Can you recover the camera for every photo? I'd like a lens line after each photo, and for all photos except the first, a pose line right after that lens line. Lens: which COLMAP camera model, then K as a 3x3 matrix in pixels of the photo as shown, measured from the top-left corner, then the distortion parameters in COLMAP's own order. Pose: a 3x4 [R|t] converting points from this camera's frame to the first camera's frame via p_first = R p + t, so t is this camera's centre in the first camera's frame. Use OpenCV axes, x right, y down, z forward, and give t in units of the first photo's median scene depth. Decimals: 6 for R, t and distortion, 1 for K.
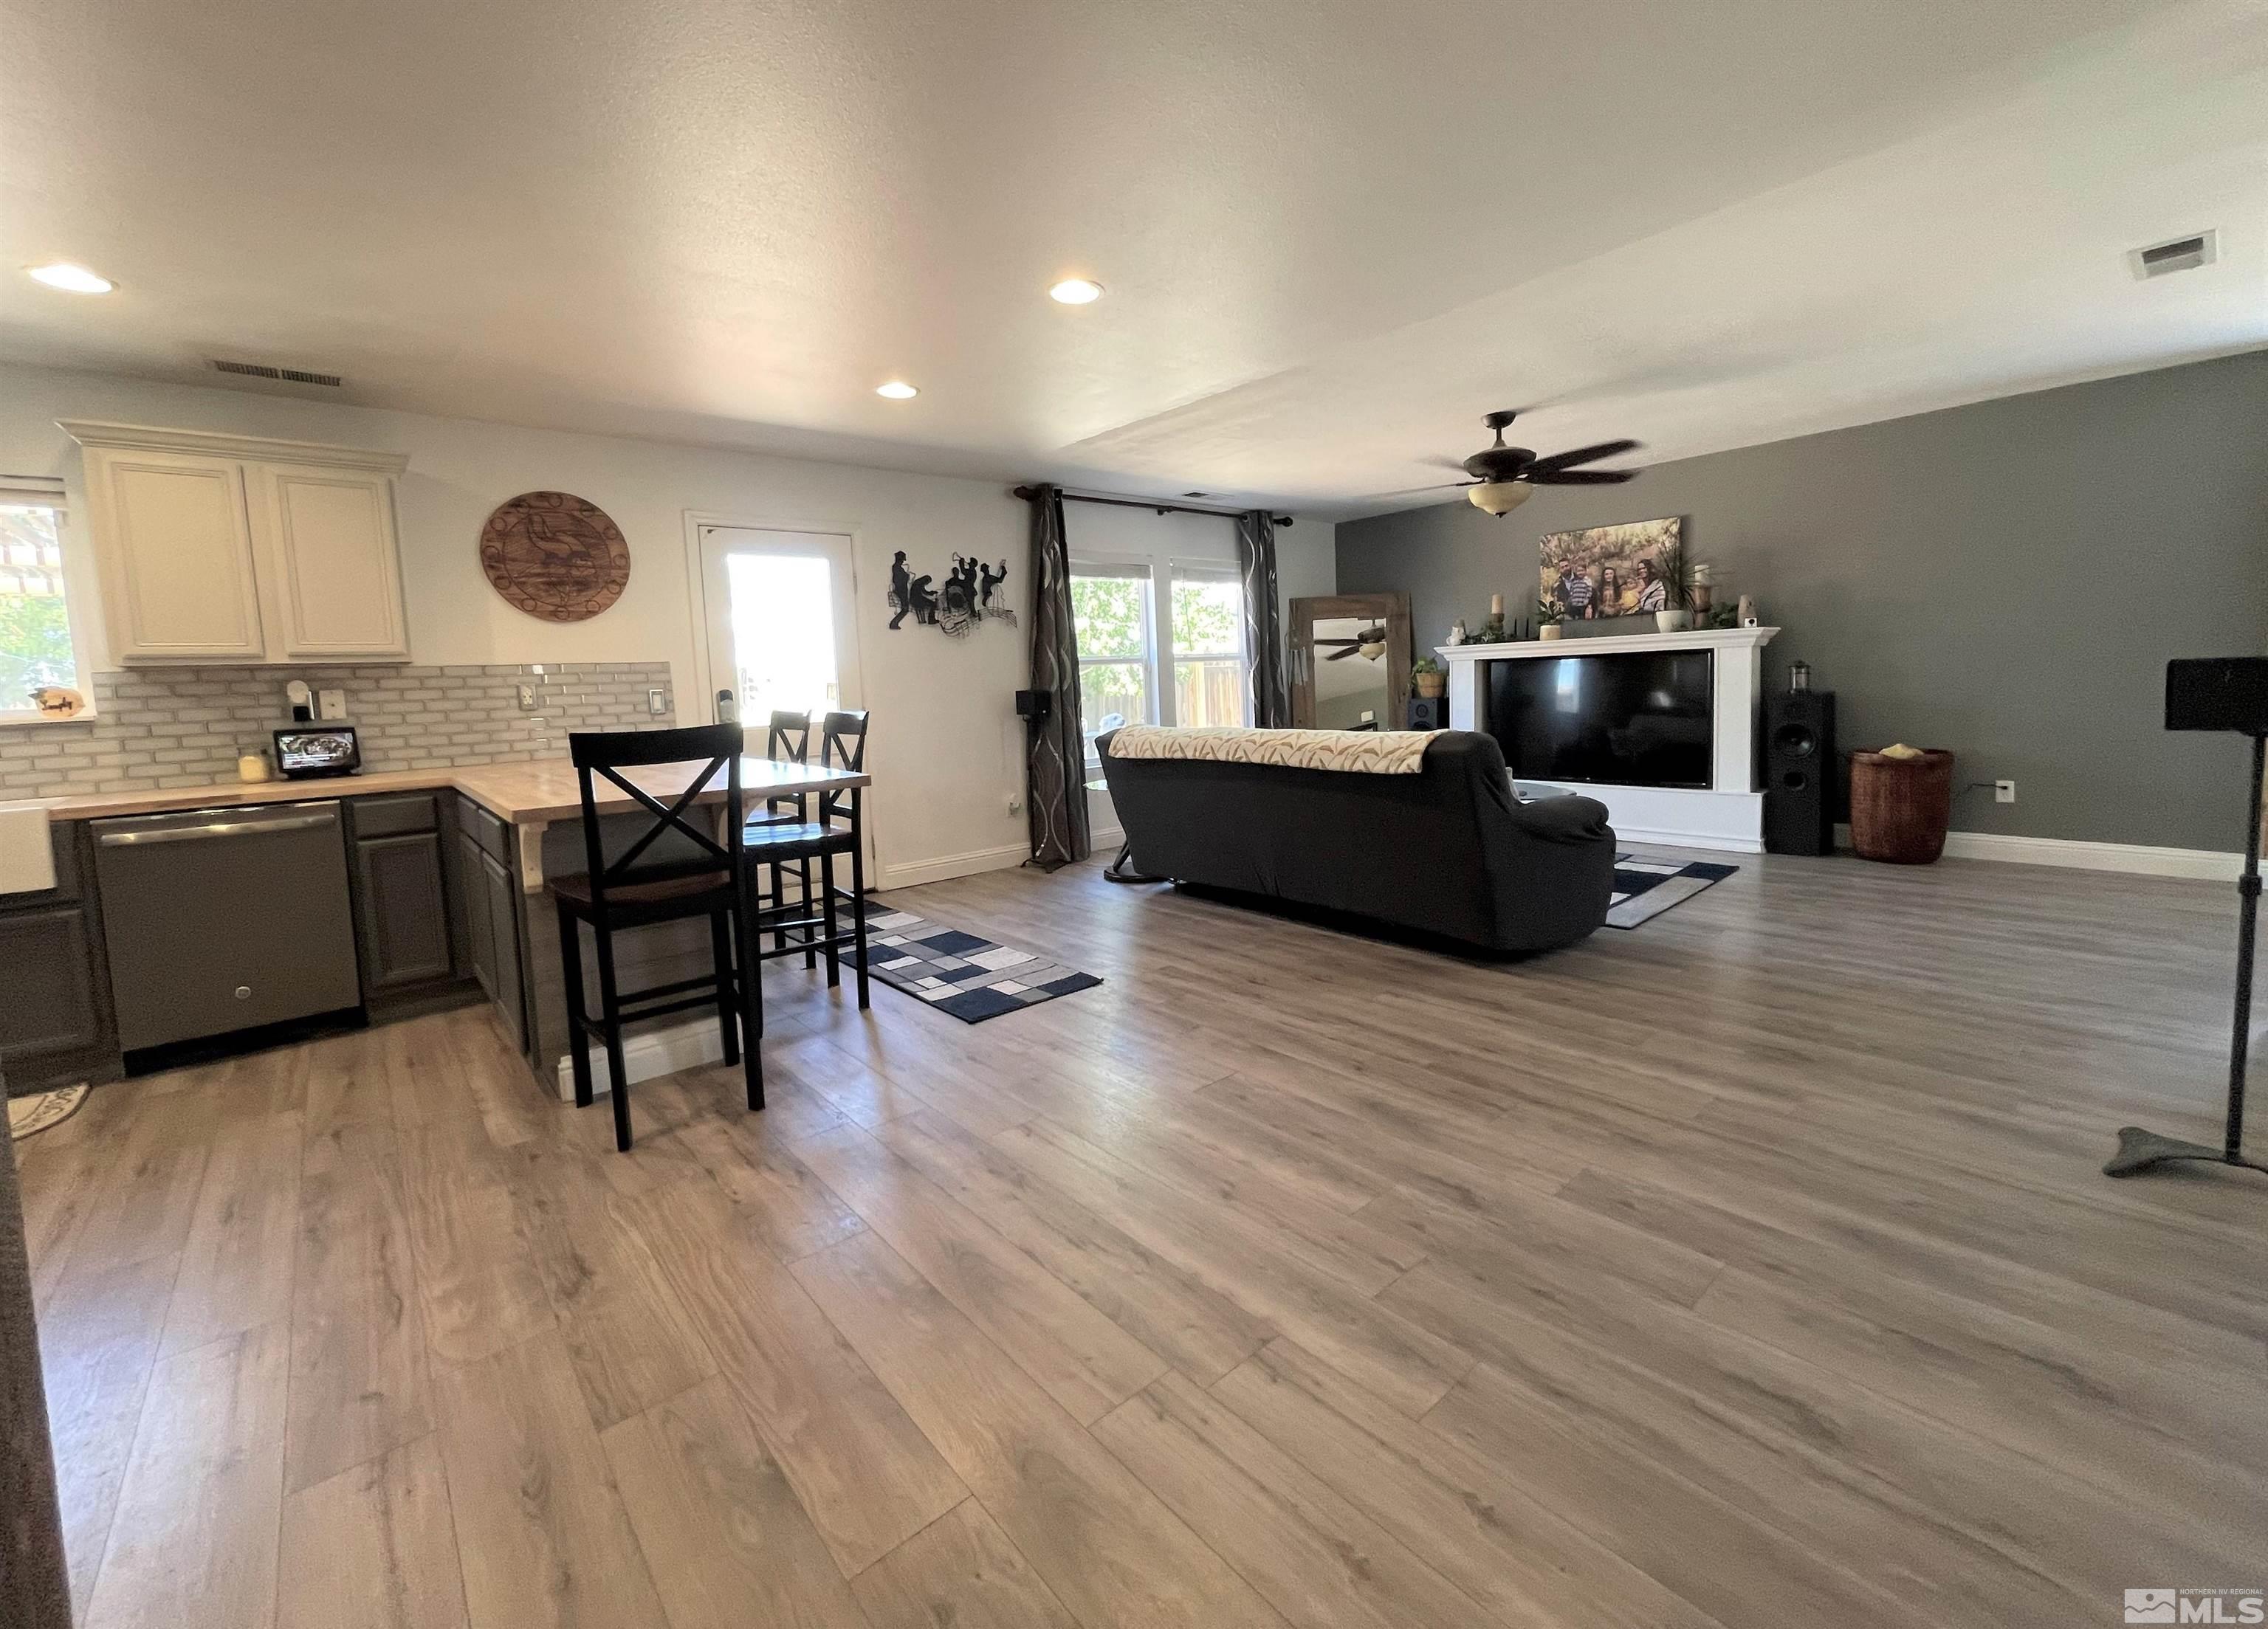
lens RADIAL K [[944.3, 0, 1139.1], [0, 944.3, 696.2], [0, 0, 1]] dist [0.000847, 0.000042]
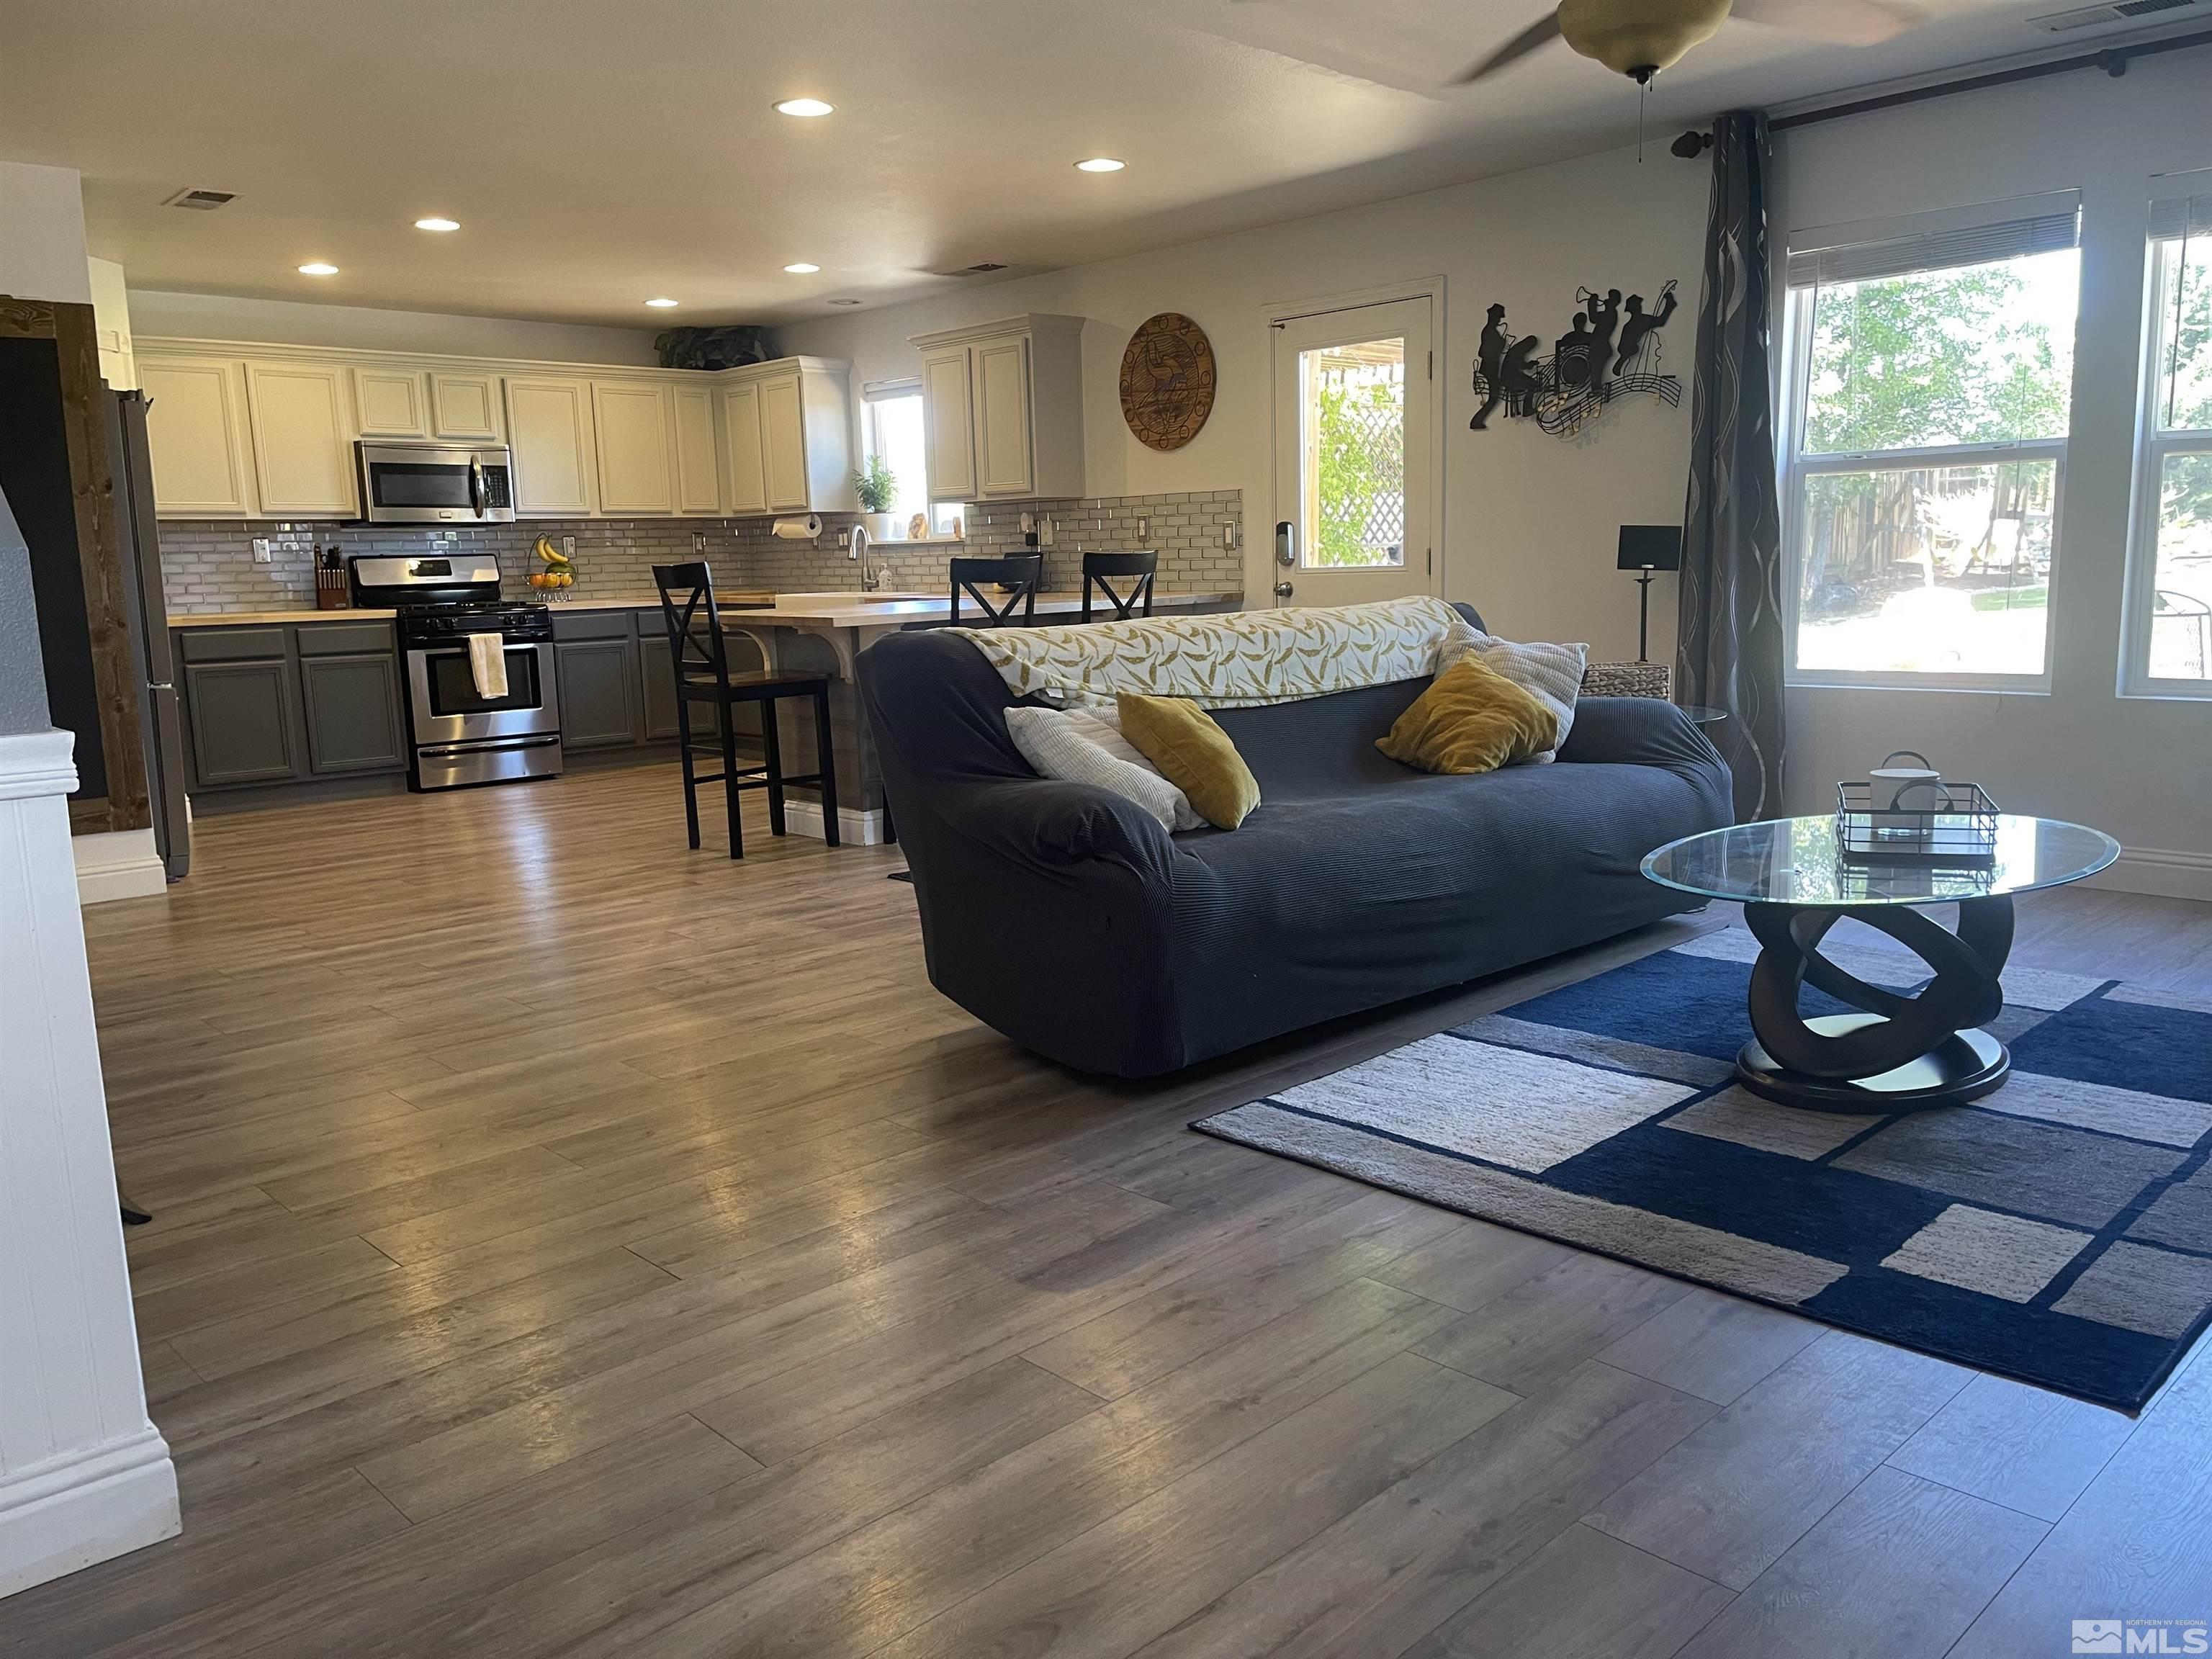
lens RADIAL K [[1651.6, 0, 1106.0], [0, 1651.6, 829.5], [0, 0, 1]] dist [0.001986, 0.000059]
pose [[0.053558, 0.205114, -0.977272, 0.902974], [0.012693, 0.978457, 0.206059, -0.037940], [0.998484, -0.023440, 0.049801, 0.666056]]
